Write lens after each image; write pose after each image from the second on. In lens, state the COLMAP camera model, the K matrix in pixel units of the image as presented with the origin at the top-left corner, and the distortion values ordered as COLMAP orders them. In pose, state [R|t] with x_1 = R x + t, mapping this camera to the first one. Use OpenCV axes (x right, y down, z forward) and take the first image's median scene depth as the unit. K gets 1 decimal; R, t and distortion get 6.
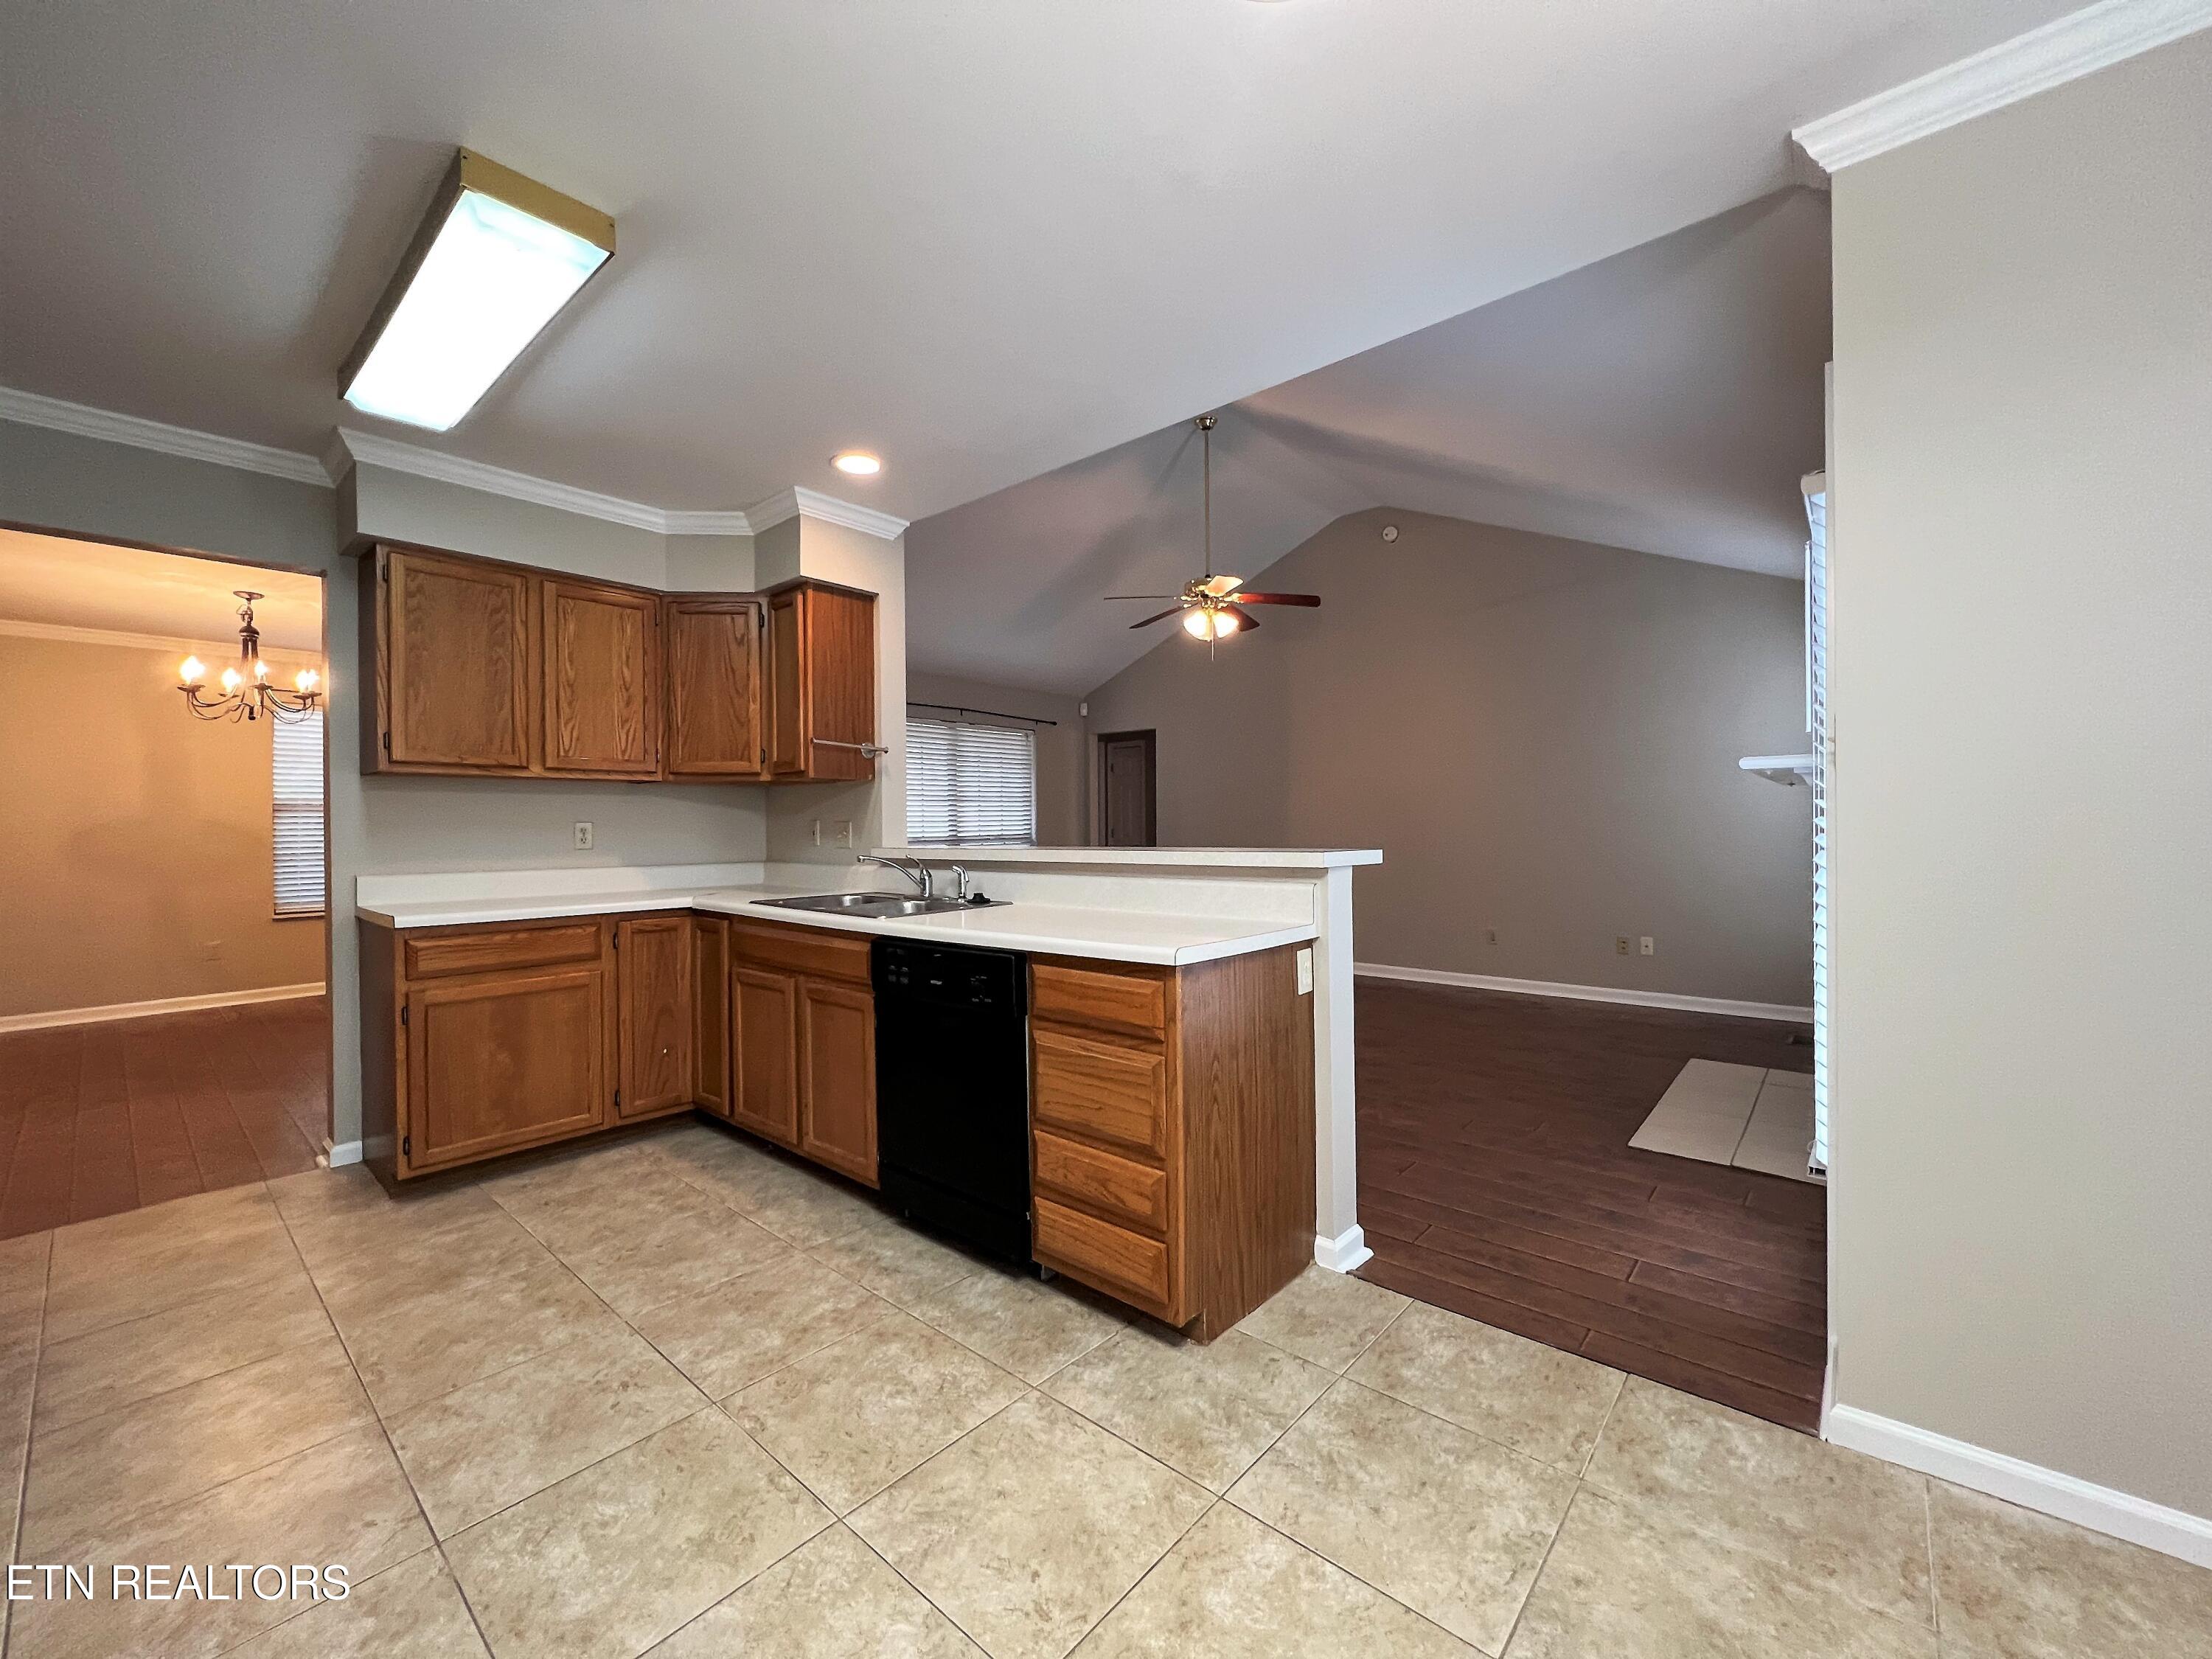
lens RADIAL K [[878.0, 0, 1097.0], [0, 878.0, 824.8], [0, 0, 1]] dist [-0.004075, -0.000272]
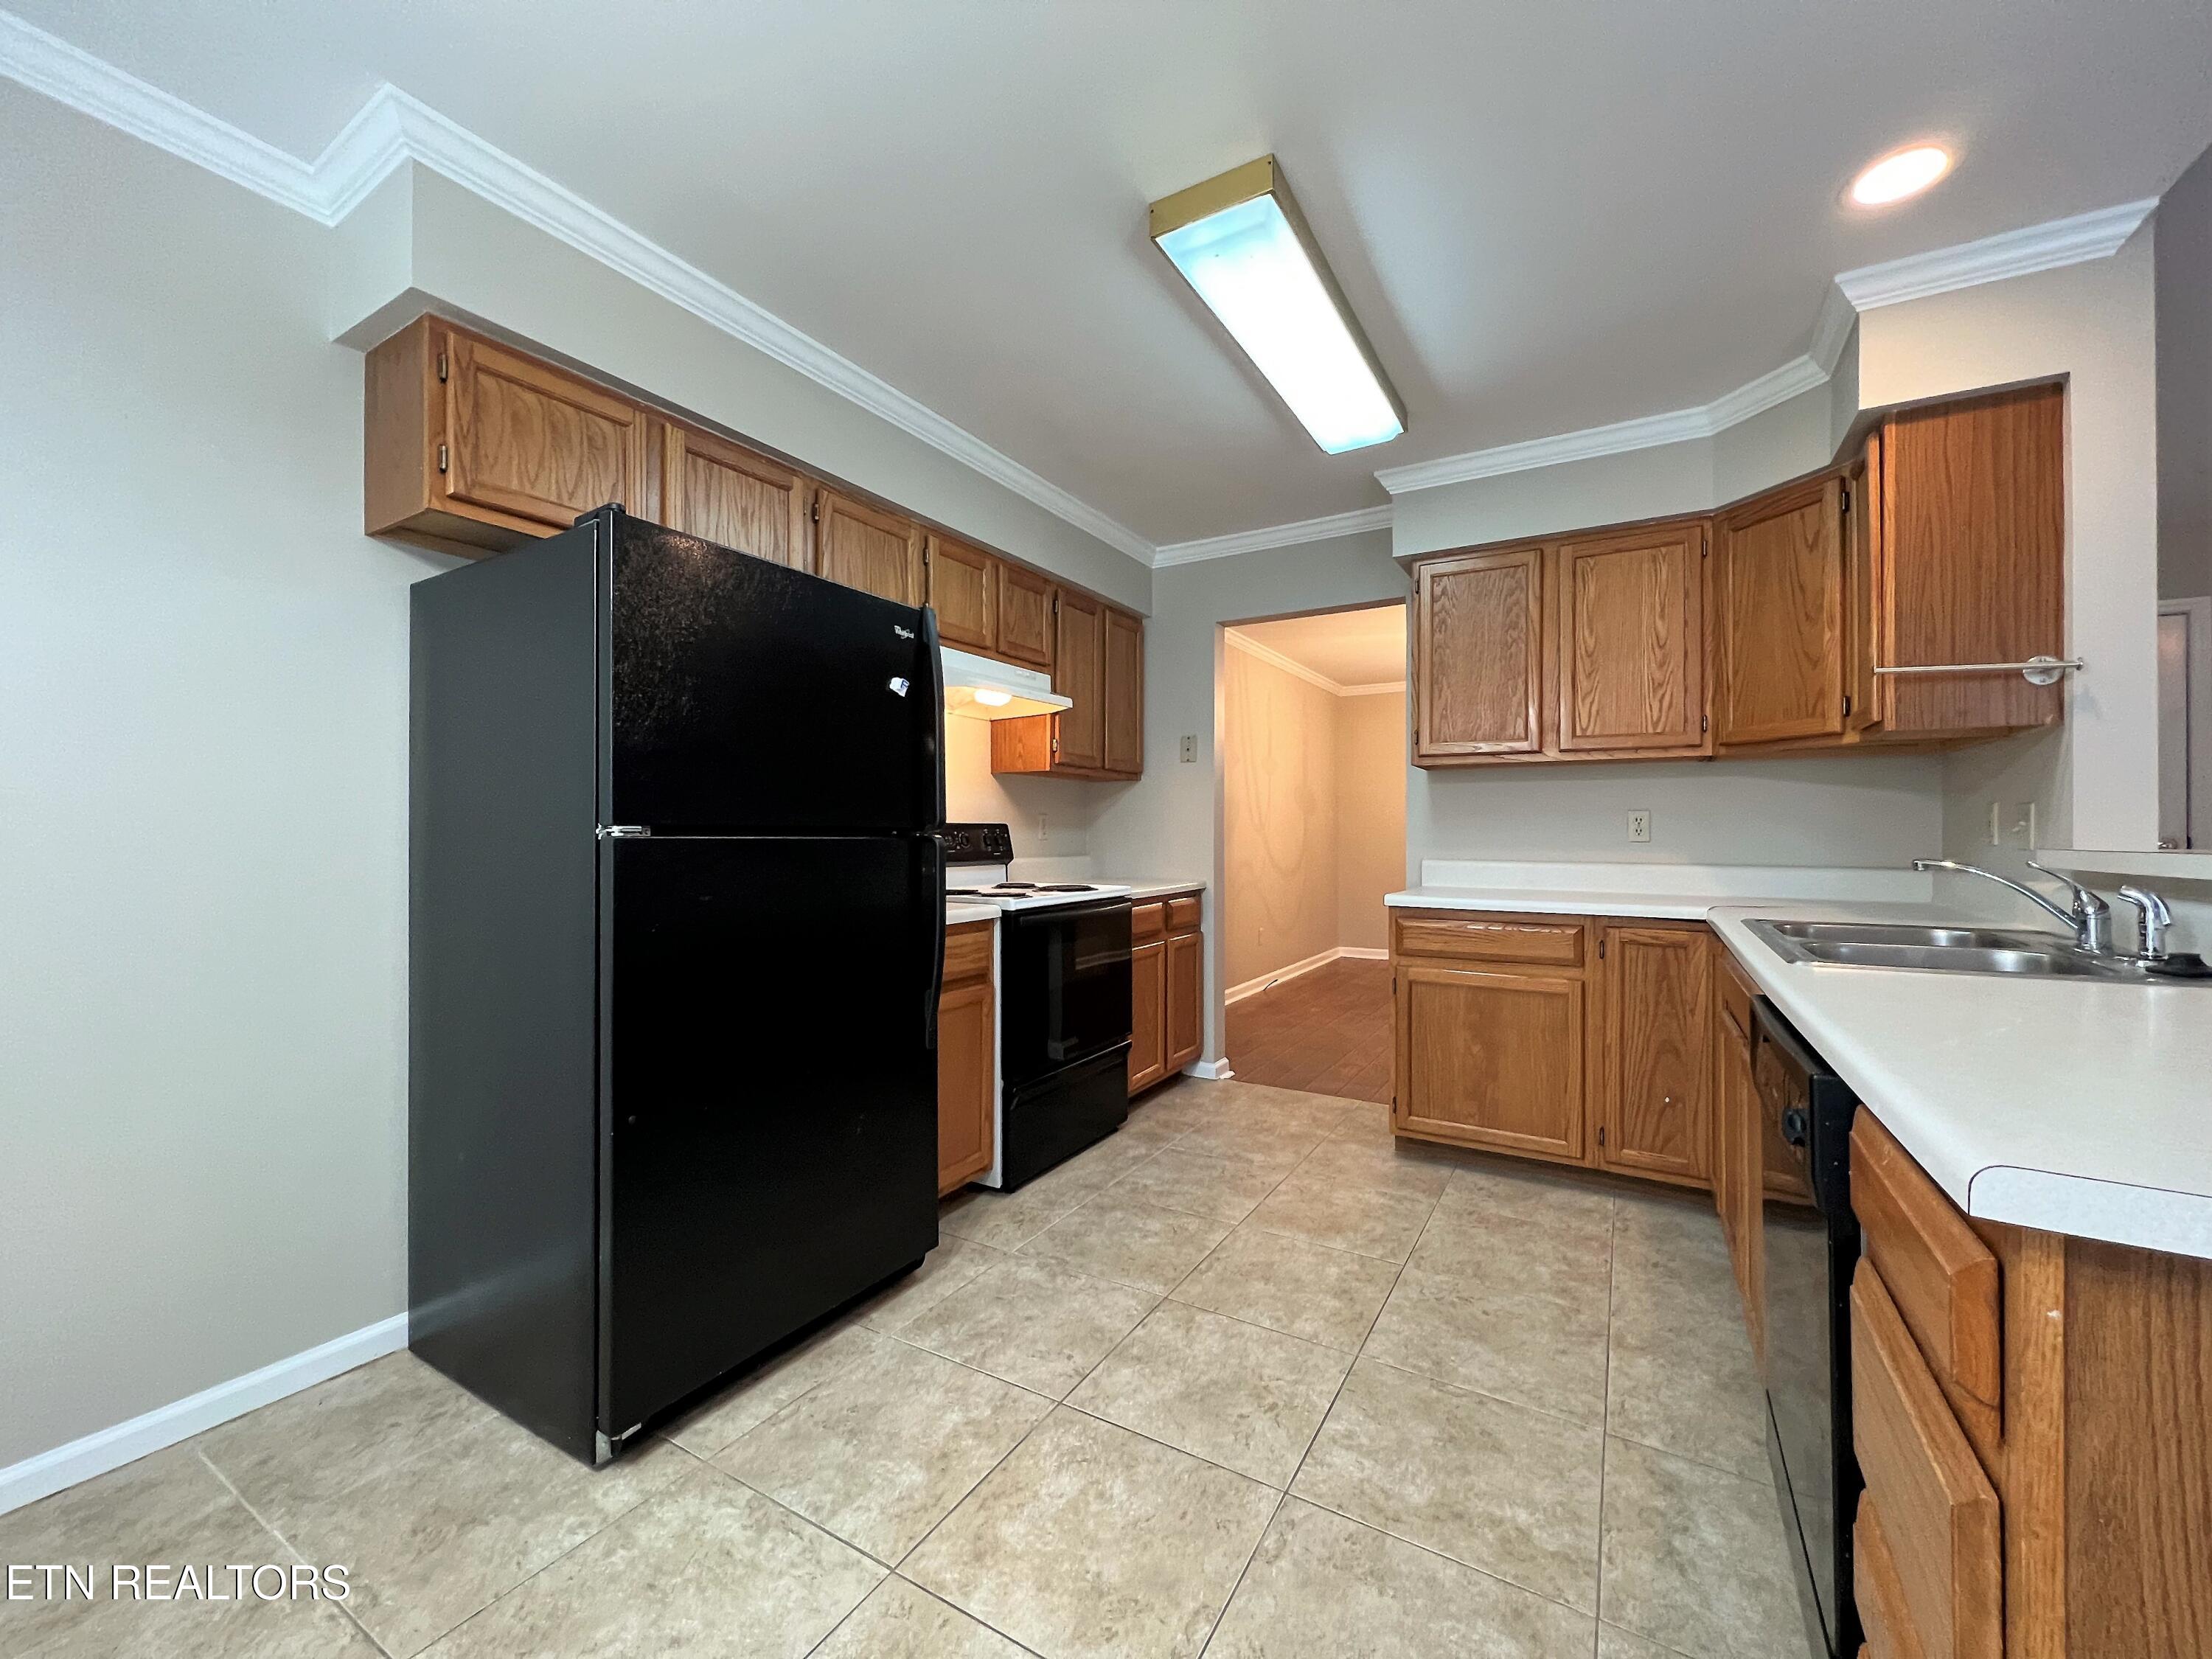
lens RADIAL K [[878.0, 0, 1091.2], [0, 878.0, 826.7], [0, 0, 1]] dist [-0.004075, -0.000272]
pose [[0.177885, 0.003037, -0.984047, 0.214963], [-0.003657, 0.999990, 0.002425, 0.016491], [0.984045, 0.003167, 0.177894, 0.414858]]
